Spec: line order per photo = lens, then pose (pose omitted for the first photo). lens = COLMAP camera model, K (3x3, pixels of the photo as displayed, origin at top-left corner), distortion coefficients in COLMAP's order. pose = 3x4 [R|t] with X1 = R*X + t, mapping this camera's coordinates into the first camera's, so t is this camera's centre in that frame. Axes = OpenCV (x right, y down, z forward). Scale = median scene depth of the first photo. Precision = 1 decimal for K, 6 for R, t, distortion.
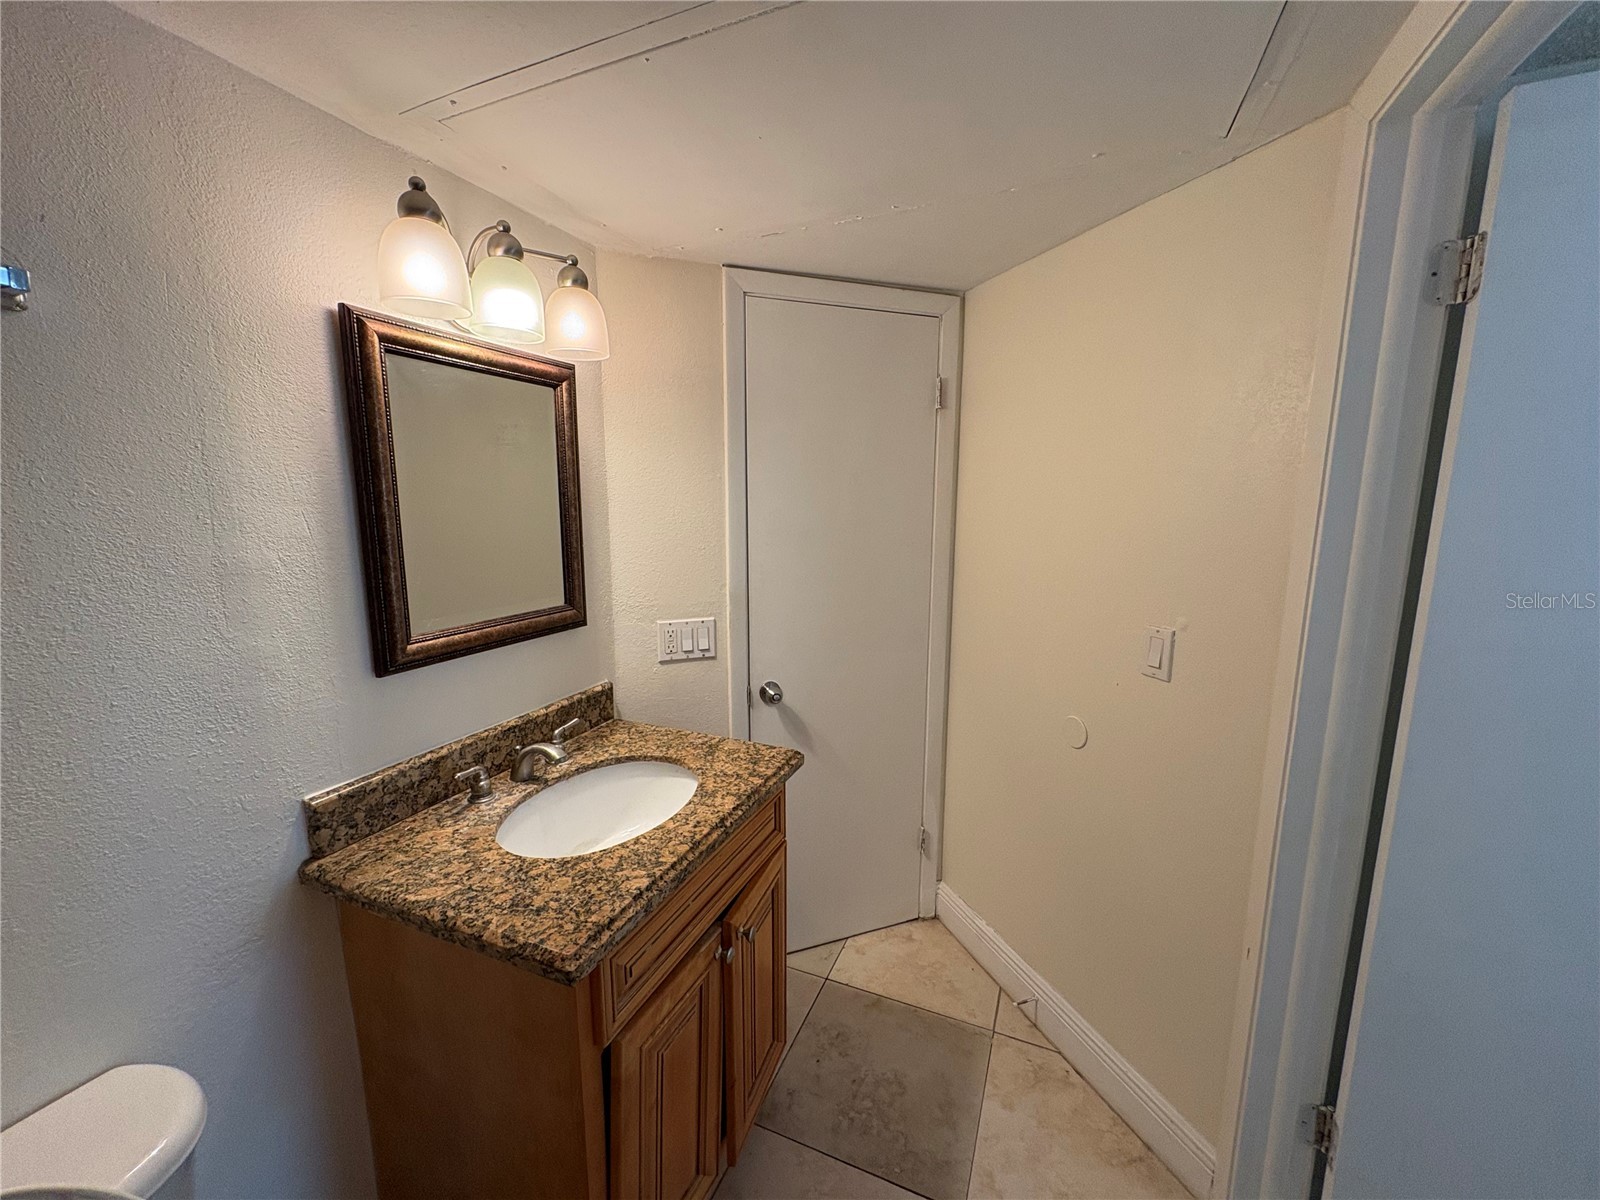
lens RADIAL K [[634.7, 0, 796.8], [0, 634.7, 598.1], [0, 0, 1]] dist [0.001137, 0.000231]
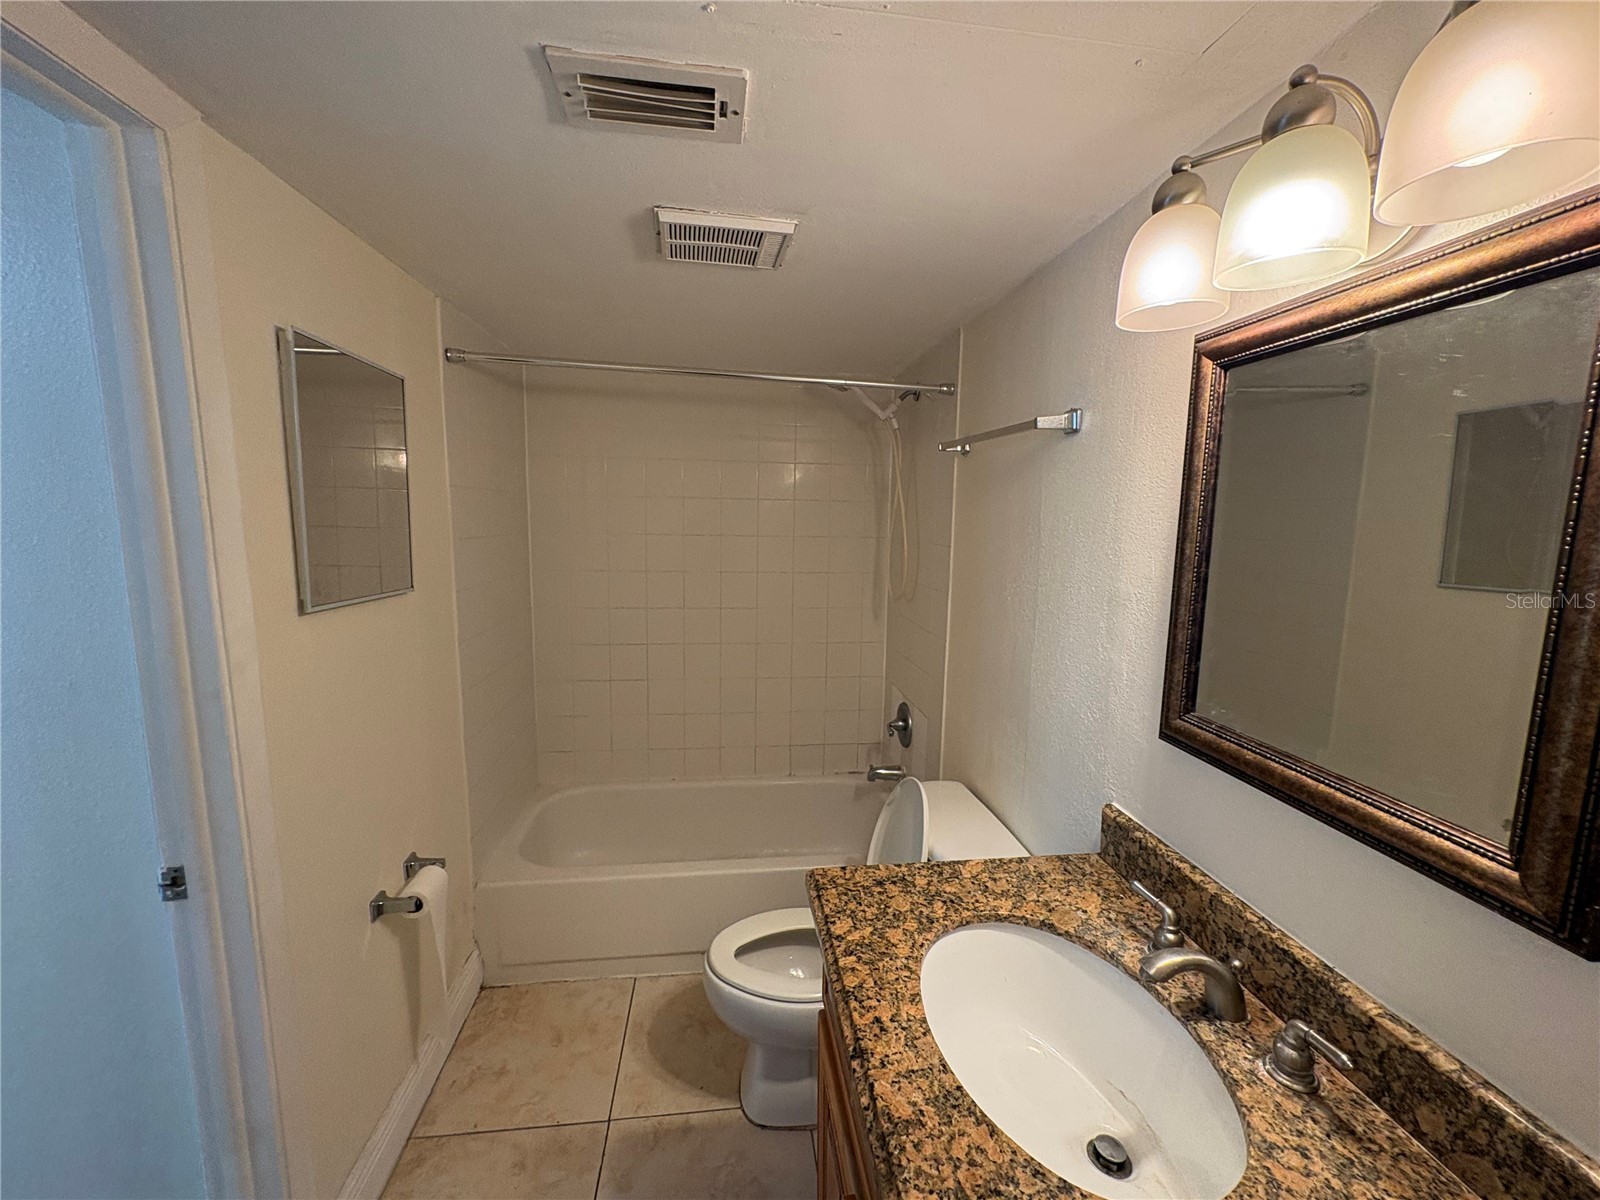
lens RADIAL K [[634.7, 0, 799.7], [0, 634.7, 598.7], [0, 0, 1]] dist [0.001137, 0.000231]
pose [[-0.858424, 0.053998, -0.510091, 0.231213], [-0.094611, 0.960713, 0.260919, -0.242130], [0.504140, 0.272239, -0.819591, 1.349869]]
